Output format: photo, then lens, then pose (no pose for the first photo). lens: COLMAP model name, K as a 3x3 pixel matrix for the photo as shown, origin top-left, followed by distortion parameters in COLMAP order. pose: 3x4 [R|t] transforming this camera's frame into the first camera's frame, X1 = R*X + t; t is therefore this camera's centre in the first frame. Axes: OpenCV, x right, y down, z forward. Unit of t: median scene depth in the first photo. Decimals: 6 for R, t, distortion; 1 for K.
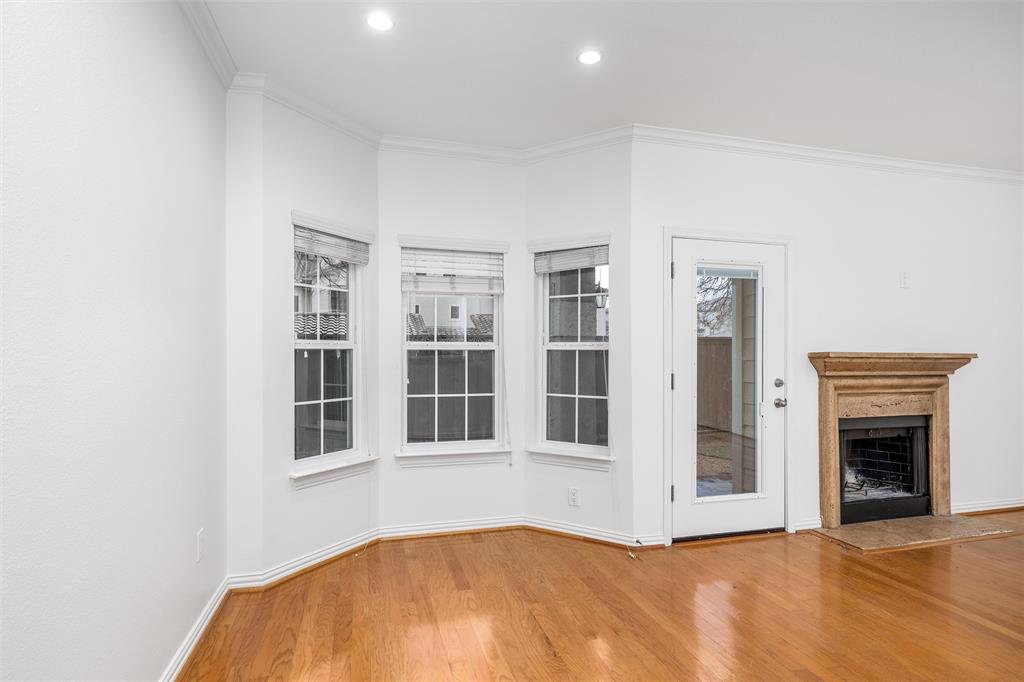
lens RADIAL K [[522.3, 0, 509.8], [0, 522.3, 347.1], [0, 0, 1]] dist [0.001076, 0.000943]
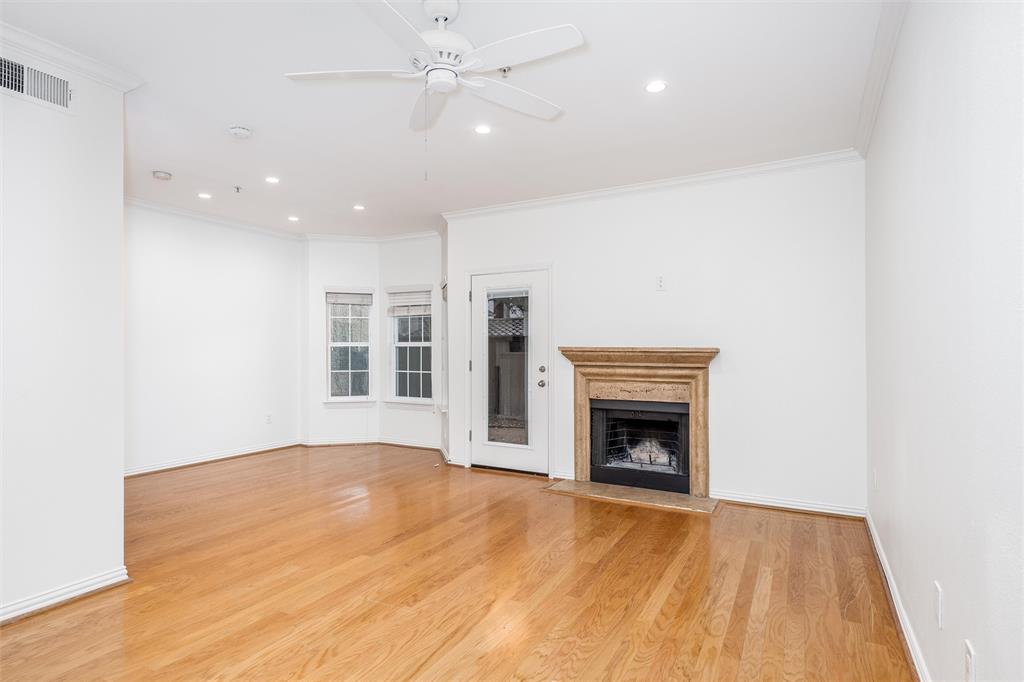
lens RADIAL K [[522.3, 0, 508.1], [0, 522.3, 344.9], [0, 0, 1]] dist [0.001076, 0.000943]
pose [[0.712025, -0.006577, -0.702123, 1.397665], [0.011093, 0.999937, 0.001884, 0.000001], [0.702066, -0.009130, 0.712053, -0.053698]]
